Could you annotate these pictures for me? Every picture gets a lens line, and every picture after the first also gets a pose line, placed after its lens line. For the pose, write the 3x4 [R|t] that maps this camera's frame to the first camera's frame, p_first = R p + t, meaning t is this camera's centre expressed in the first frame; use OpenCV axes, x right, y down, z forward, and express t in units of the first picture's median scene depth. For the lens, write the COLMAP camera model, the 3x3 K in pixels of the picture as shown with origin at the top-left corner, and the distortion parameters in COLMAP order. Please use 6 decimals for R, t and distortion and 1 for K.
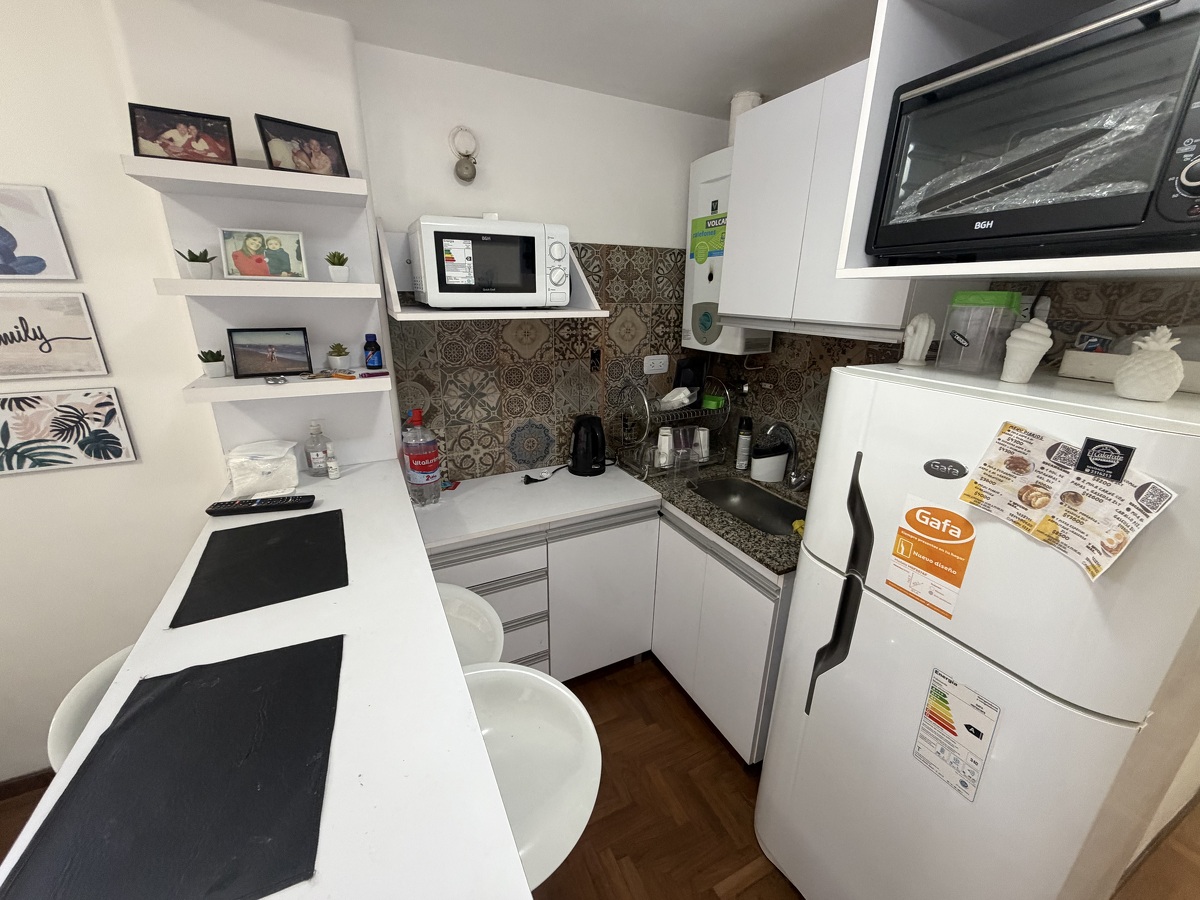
lens RADIAL K [[477.5, 0, 592.9], [0, 477.5, 449.1], [0, 0, 1]] dist [0.000894, 0.000377]
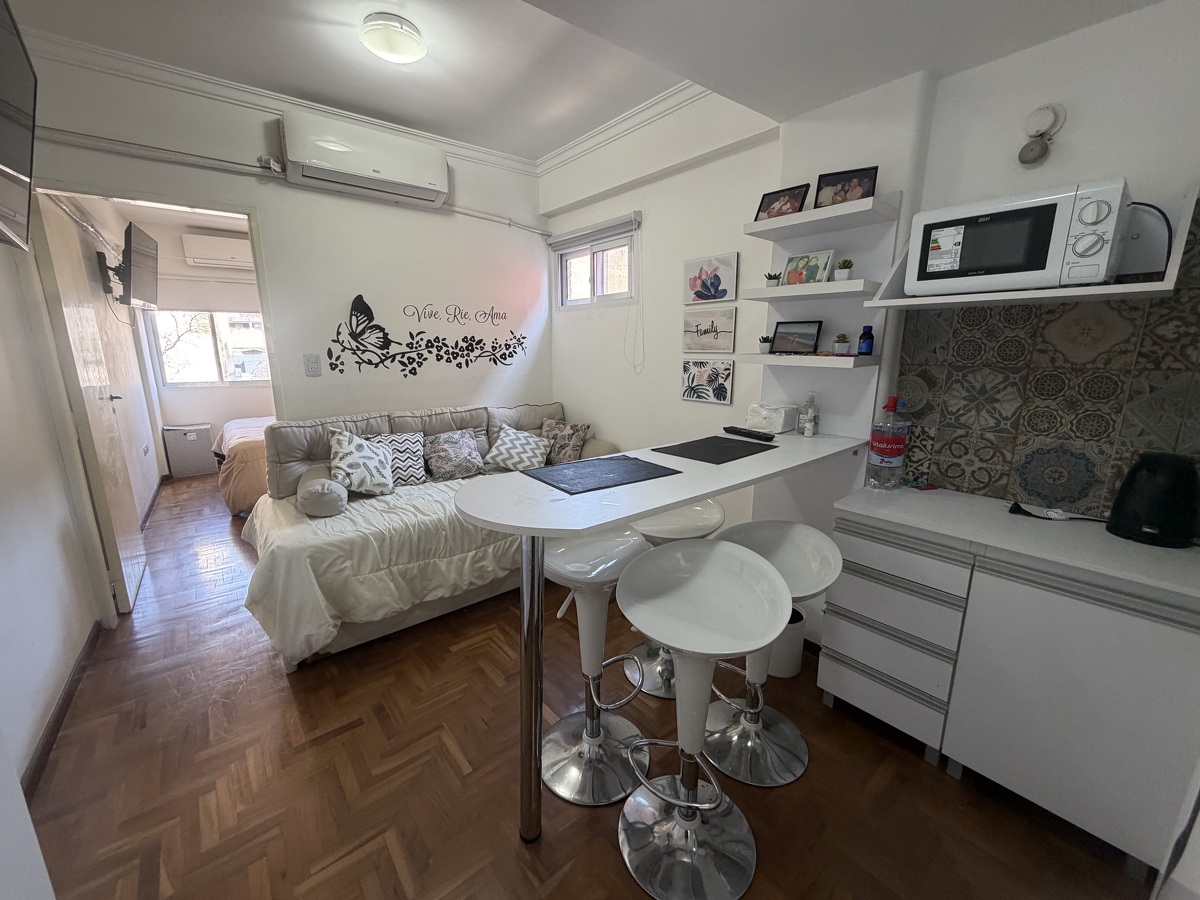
lens RADIAL K [[477.5, 0, 600.2], [0, 477.5, 450.6], [0, 0, 1]] dist [0.000894, 0.000377]
pose [[0.245473, 0.200546, -0.948433, 0.588207], [-0.303764, 0.945007, 0.121202, 0.116662], [0.920582, 0.258348, 0.292892, 0.123656]]
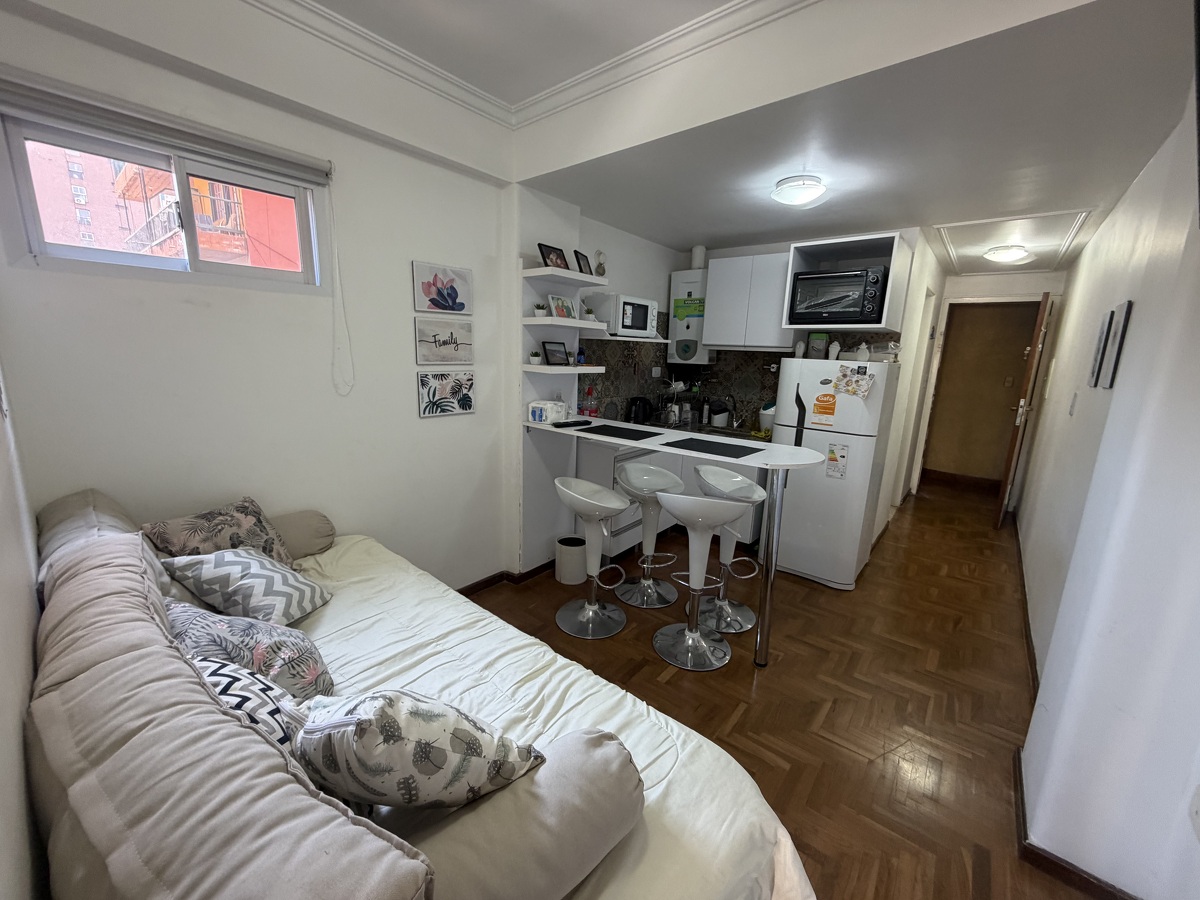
lens RADIAL K [[477.5, 0, 593.1], [0, 477.5, 449.3], [0, 0, 1]] dist [0.000894, 0.000377]
pose [[0.906639, -0.066159, 0.416687, -1.352015], [0.108416, 0.990997, -0.078551, 0.365351], [-0.407739, 0.116393, 0.905650, -0.831218]]
